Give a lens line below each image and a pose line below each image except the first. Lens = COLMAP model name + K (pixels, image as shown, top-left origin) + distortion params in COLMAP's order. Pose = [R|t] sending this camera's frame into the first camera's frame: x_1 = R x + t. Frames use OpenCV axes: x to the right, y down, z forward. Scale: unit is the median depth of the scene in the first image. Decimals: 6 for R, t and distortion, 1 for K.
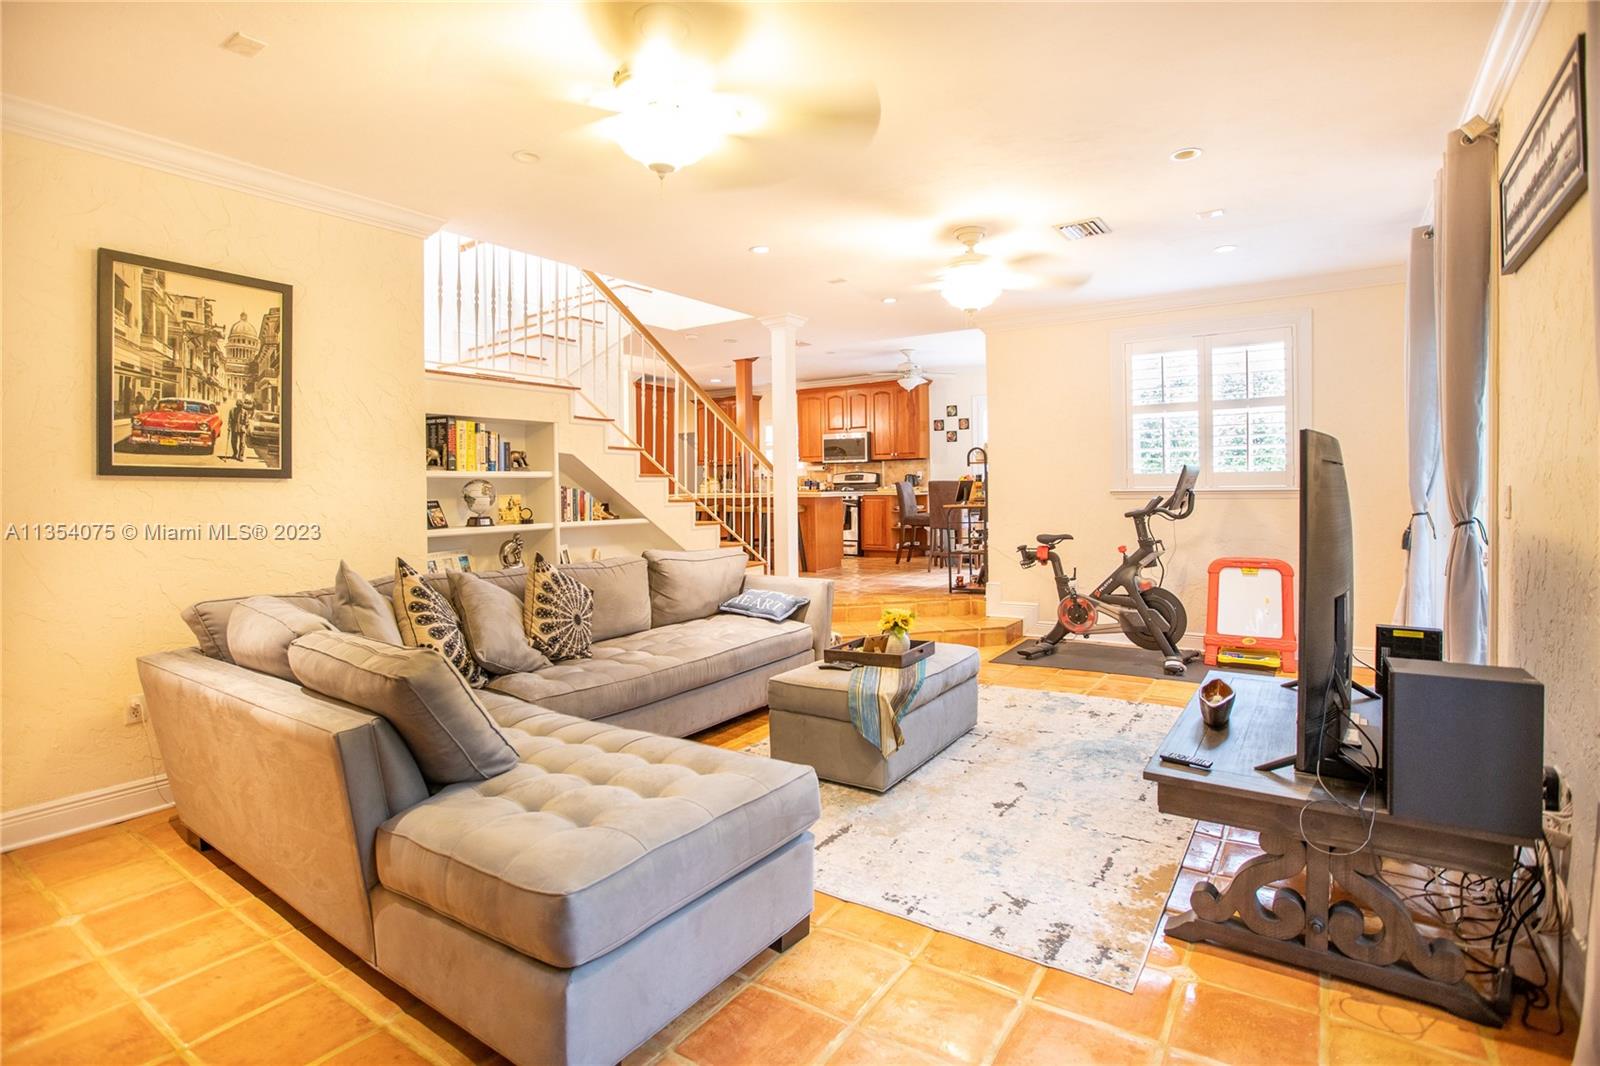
lens RADIAL K [[757.8, 0, 794.7], [0, 757.8, 502.0], [0, 0, 1]] dist [-0.039604, 0.010434]
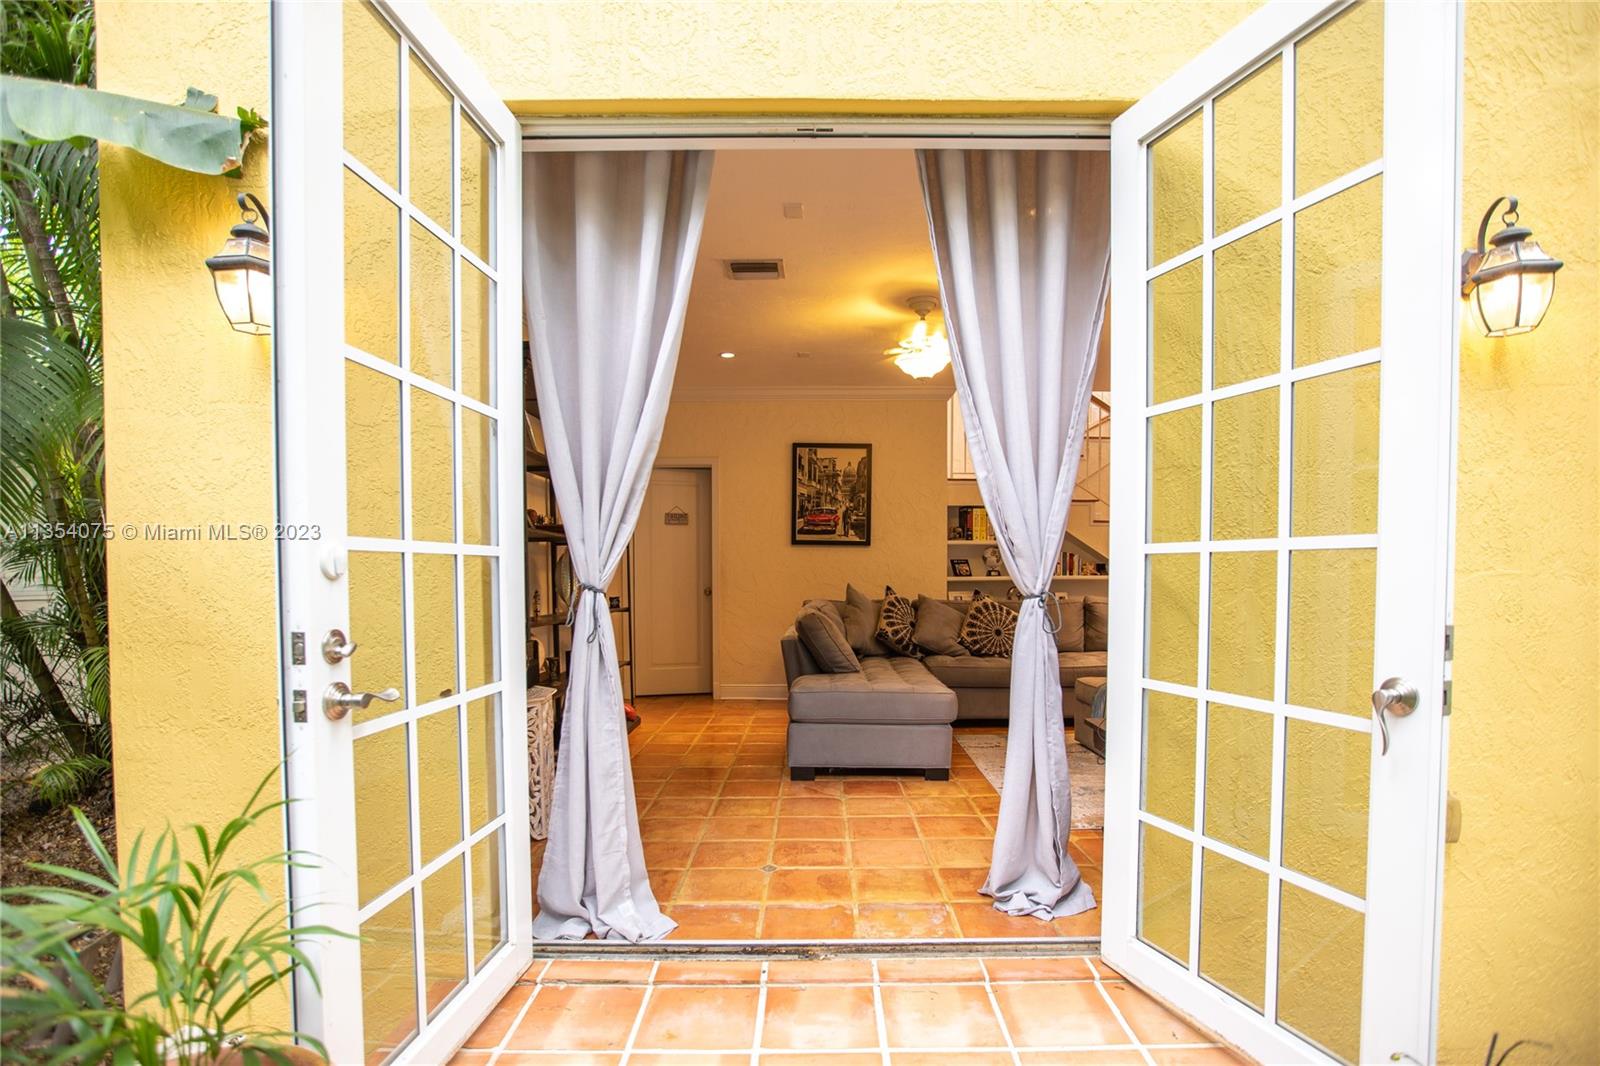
lens RADIAL K [[757.8, 0, 811.8], [0, 757.8, 602.9], [0, 0, 1]] dist [-0.039604, 0.010434]
pose [[0.554893, 0.040535, -0.830934, 0.658083], [-0.016914, 0.999155, 0.037446, 0.034979], [0.831750, -0.006724, 0.555110, -0.154786]]
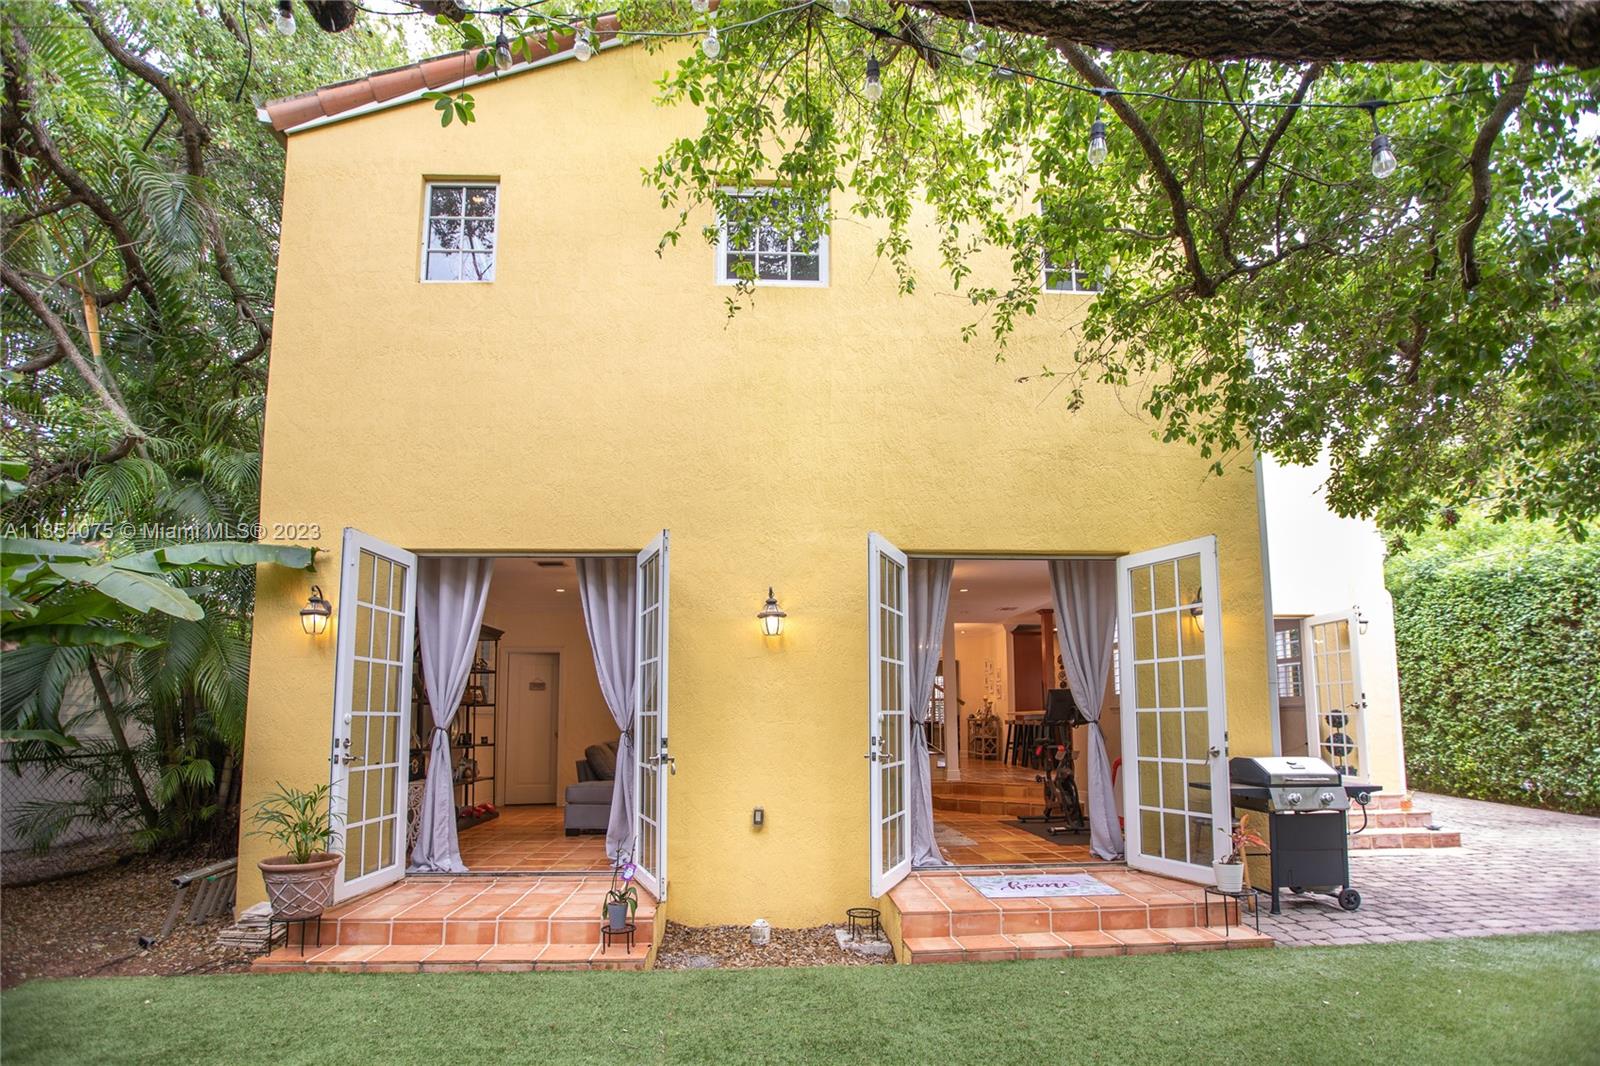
lens RADIAL K [[757.8, 0, 787.0], [0, 757.8, 652.7], [0, 0, 1]] dist [-0.039604, 0.010434]
pose [[0.589115, -0.063965, -0.805514, 1.584749], [-0.015577, 0.995778, -0.090467, 0.024622], [0.807899, 0.065843, 0.585631, -0.279452]]
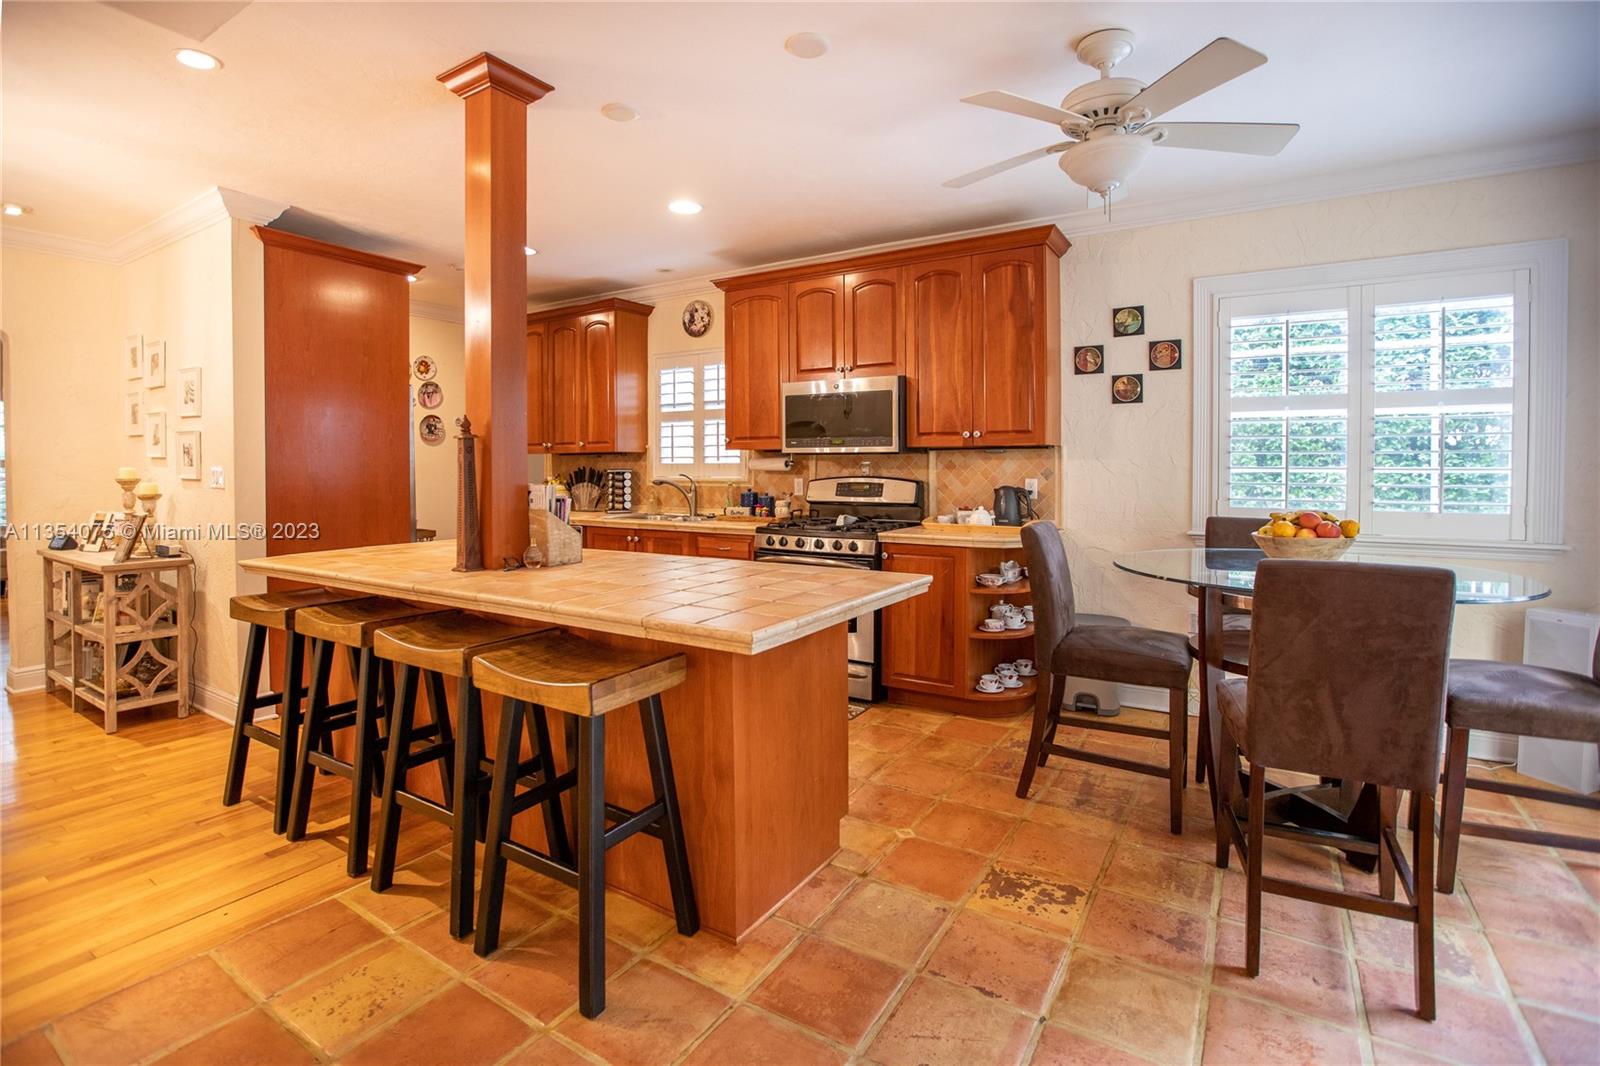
lens RADIAL K [[757.8, 0, 786.3], [0, 757.8, 472.3], [0, 0, 1]] dist [-0.039604, 0.010434]
pose [[0.999204, 0.009390, 0.038775, 0.063057], [-0.009204, 0.999945, -0.004969, -0.105403], [-0.038820, 0.004608, 0.999236, 1.594230]]
